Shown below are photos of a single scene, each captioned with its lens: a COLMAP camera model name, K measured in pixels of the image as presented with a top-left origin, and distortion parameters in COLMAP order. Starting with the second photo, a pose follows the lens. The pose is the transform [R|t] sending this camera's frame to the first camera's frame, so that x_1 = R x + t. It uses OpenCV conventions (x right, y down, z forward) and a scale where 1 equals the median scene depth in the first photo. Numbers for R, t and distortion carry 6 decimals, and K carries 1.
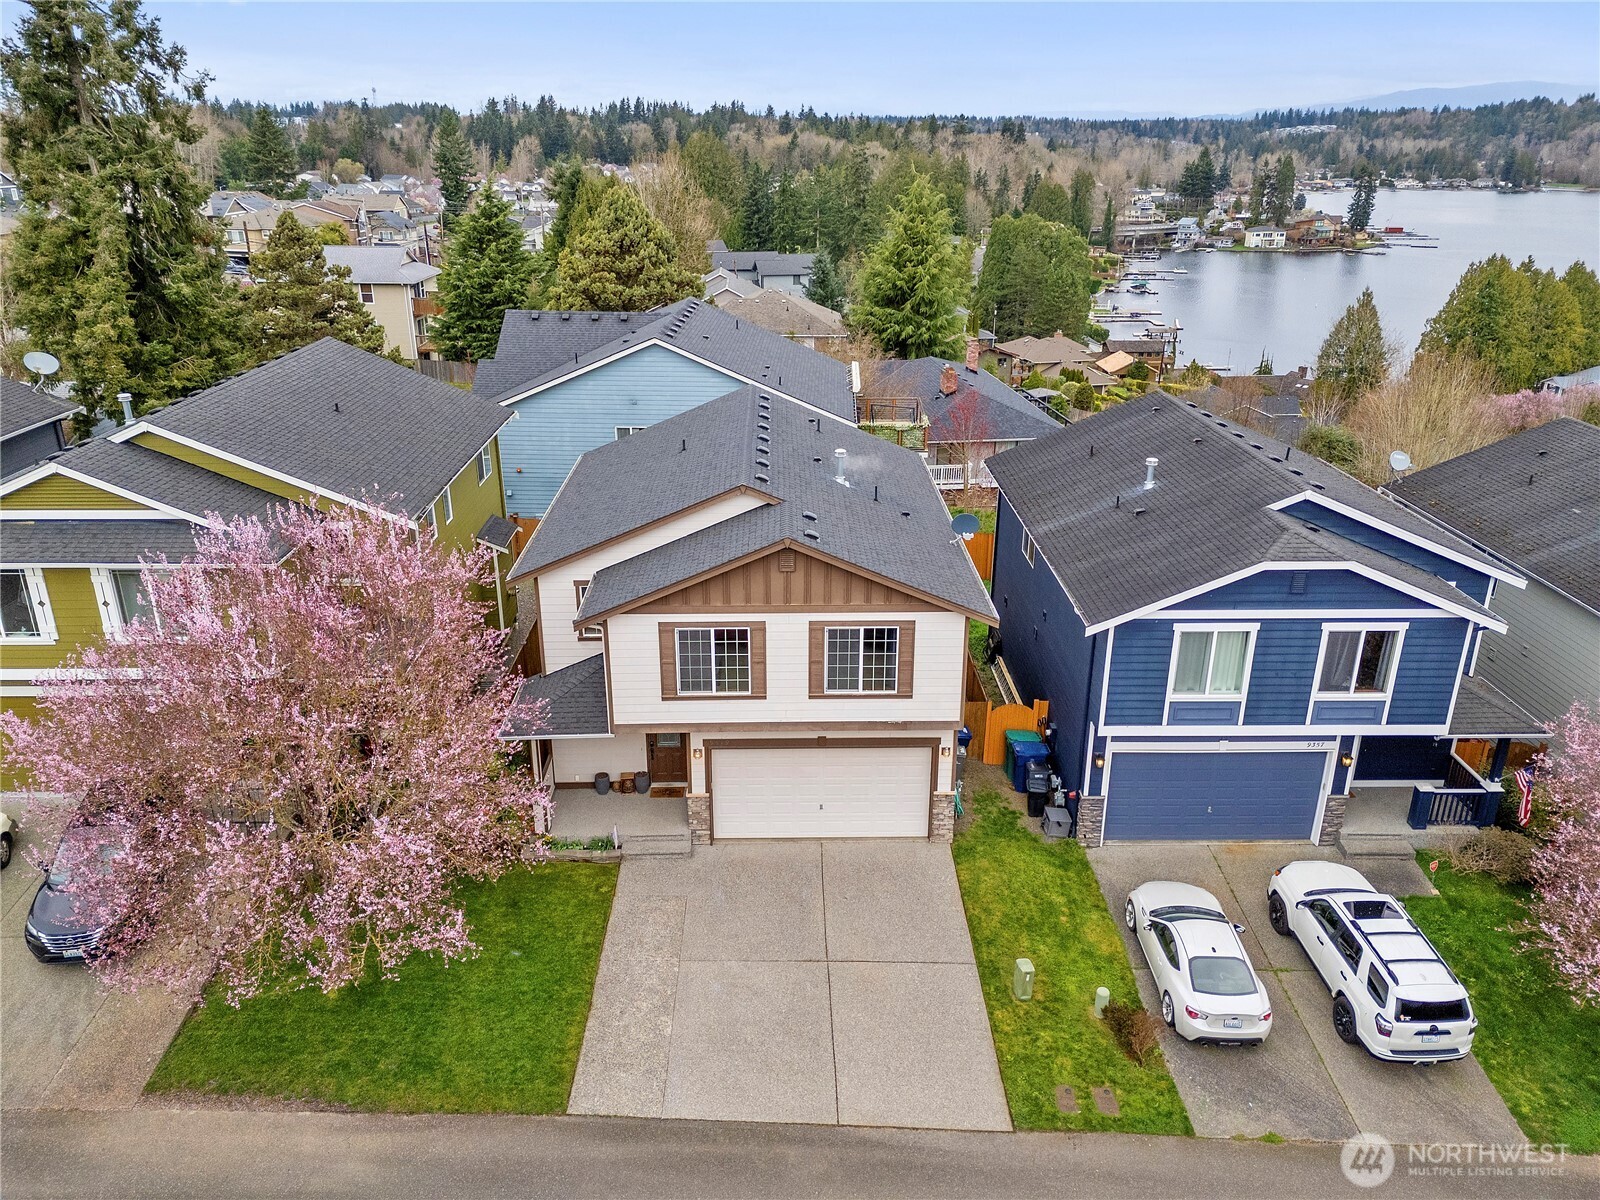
lens RADIAL K [[1176.5, 0, 800.0], [0, 1176.5, 600.0], [0, 0, 1]] dist [0.058940, -0.053026]
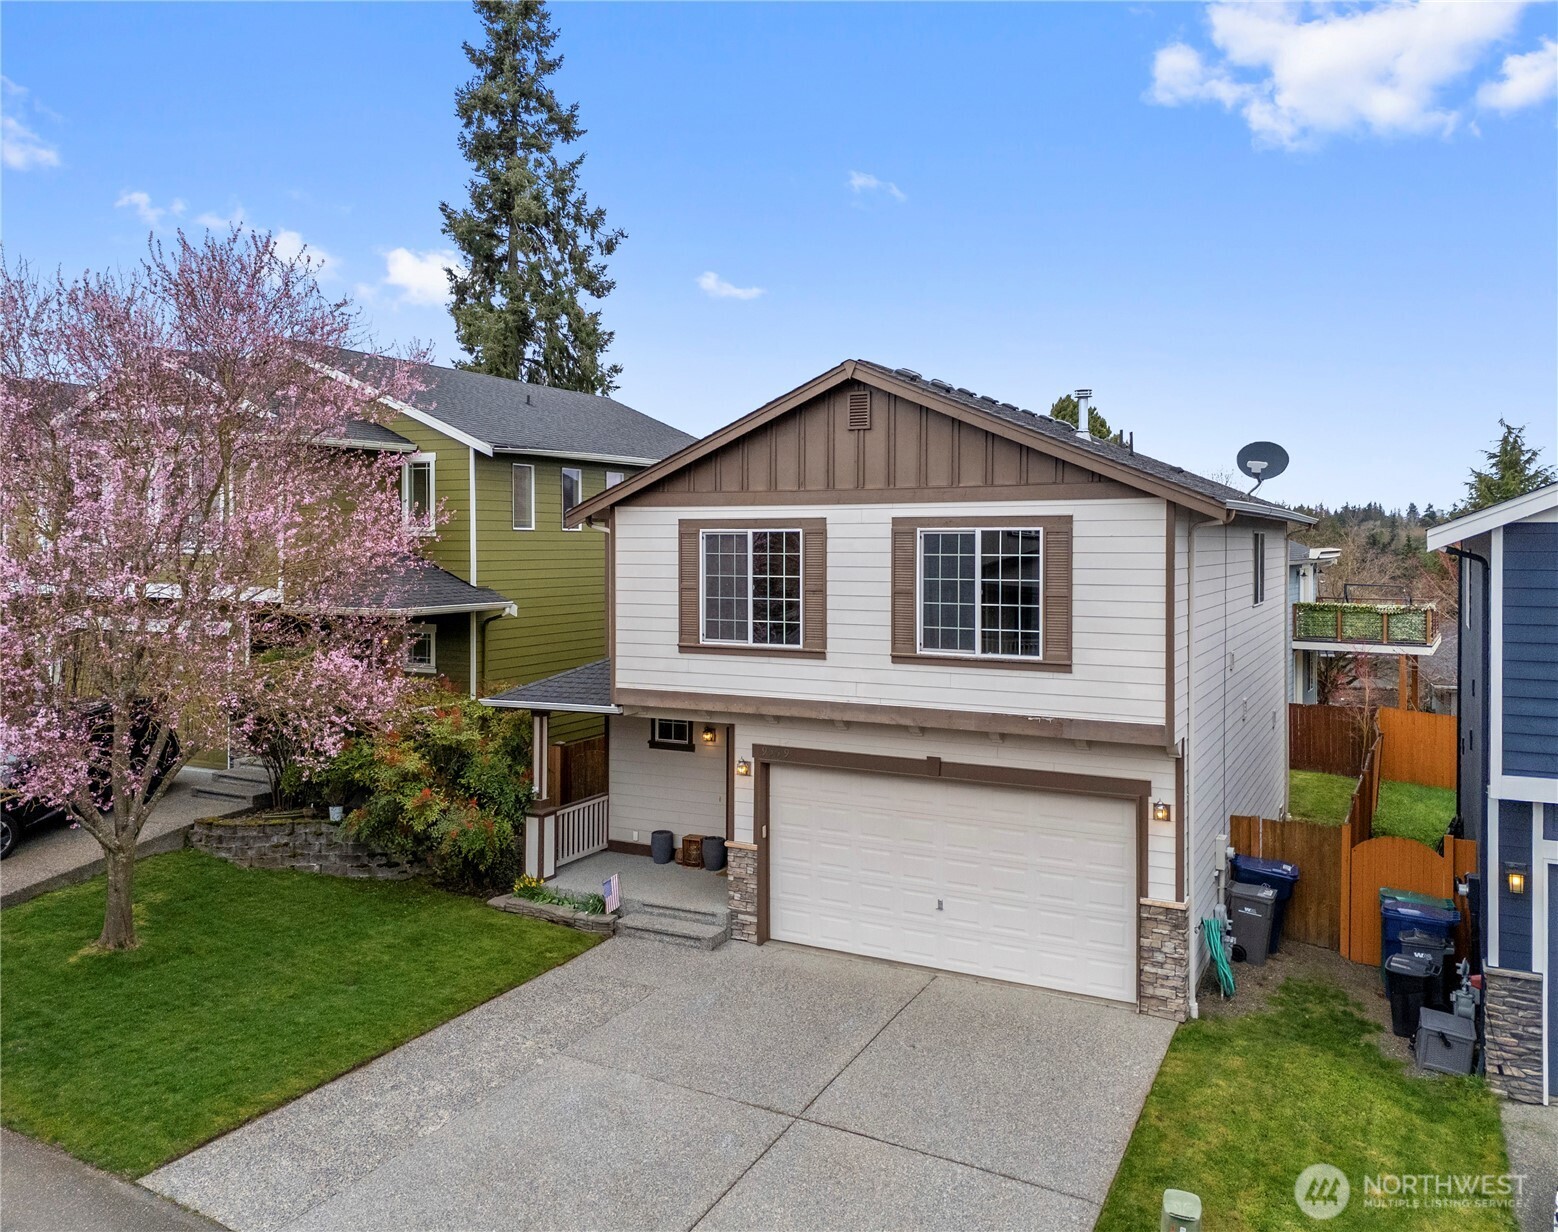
lens RADIAL K [[1224.5, 0, 776.6], [0, 1224.5, 577.0], [0, 0, 1]] dist [0.044349, -0.003037]
pose [[0.871706, 0.009549, -0.489936, 0.246268], [-0.180142, 0.936046, -0.302269, 0.230554], [0.455716, 0.351748, 0.817677, 0.451913]]
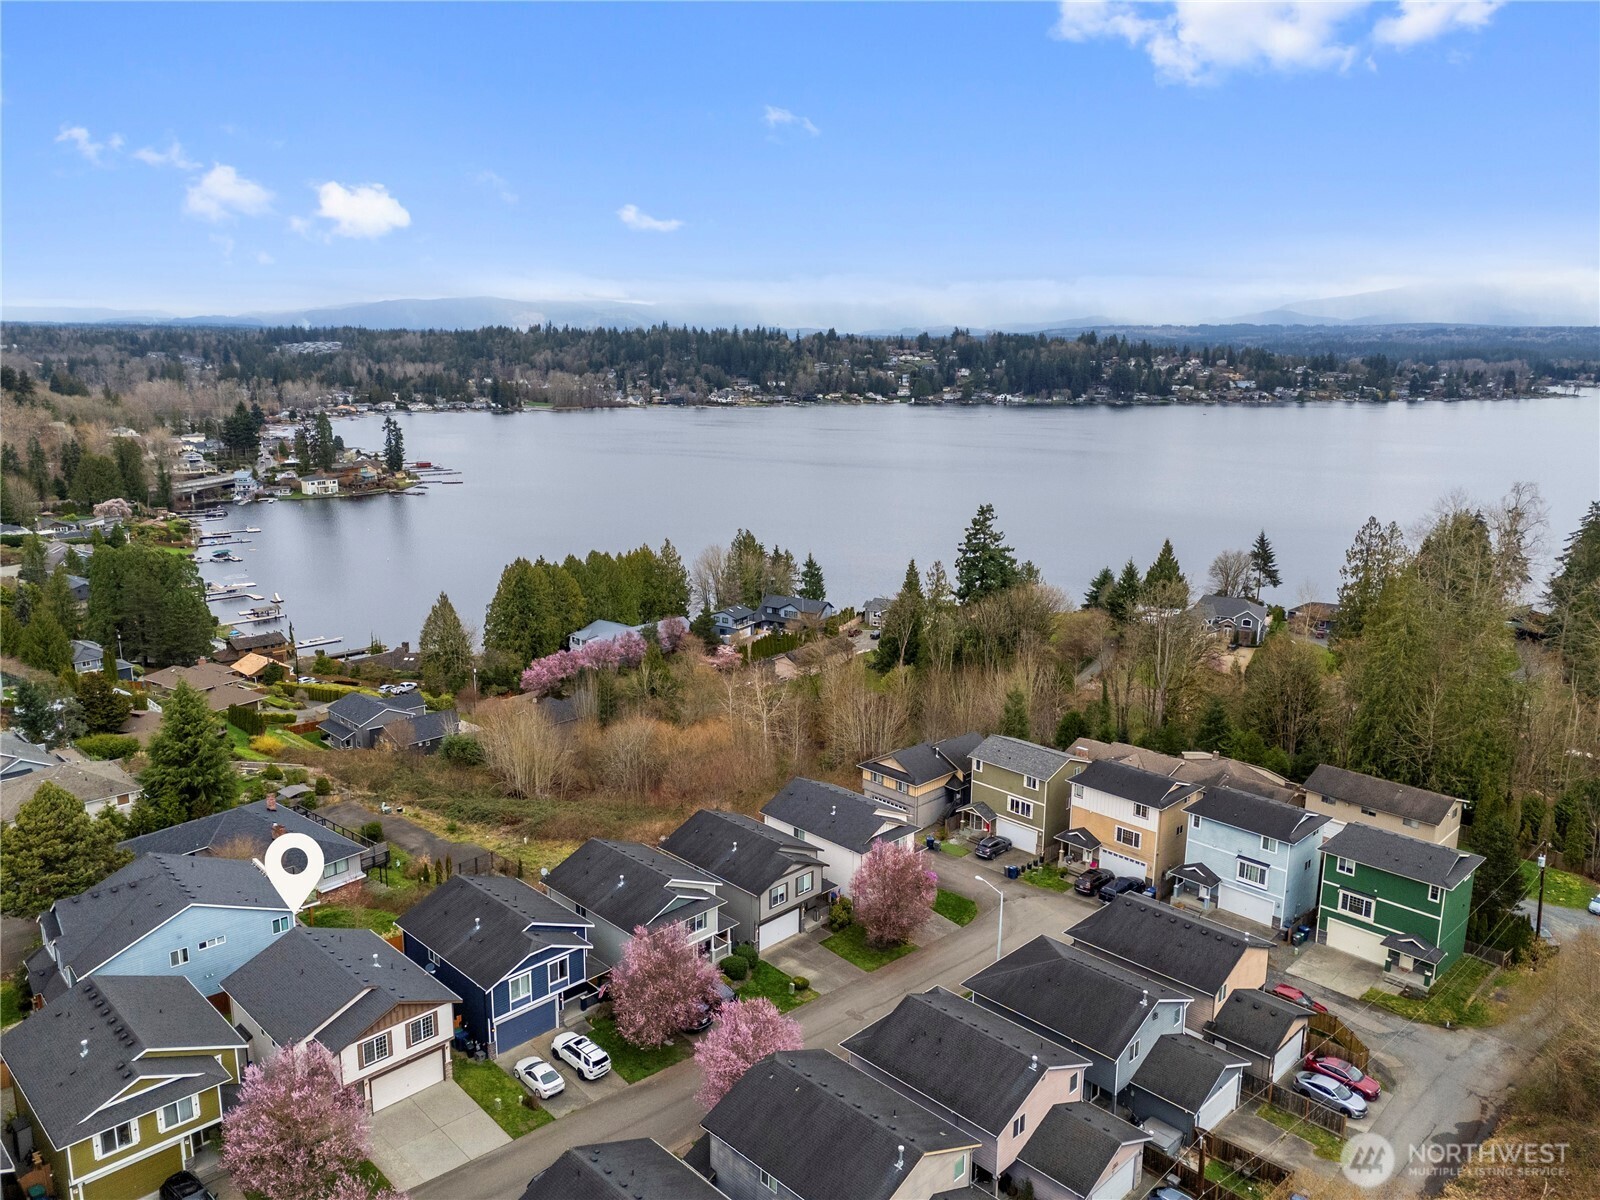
lens RADIAL K [[1176.5, 0, 800.0], [0, 1176.5, 600.0], [0, 0, 1]] dist [0.058940, -0.053026]
pose [[0.724748, -0.151165, 0.672227, -1.117150], [0.252311, 0.966095, -0.054776, -0.596125], [-0.641154, 0.209309, 0.738316, -2.107514]]
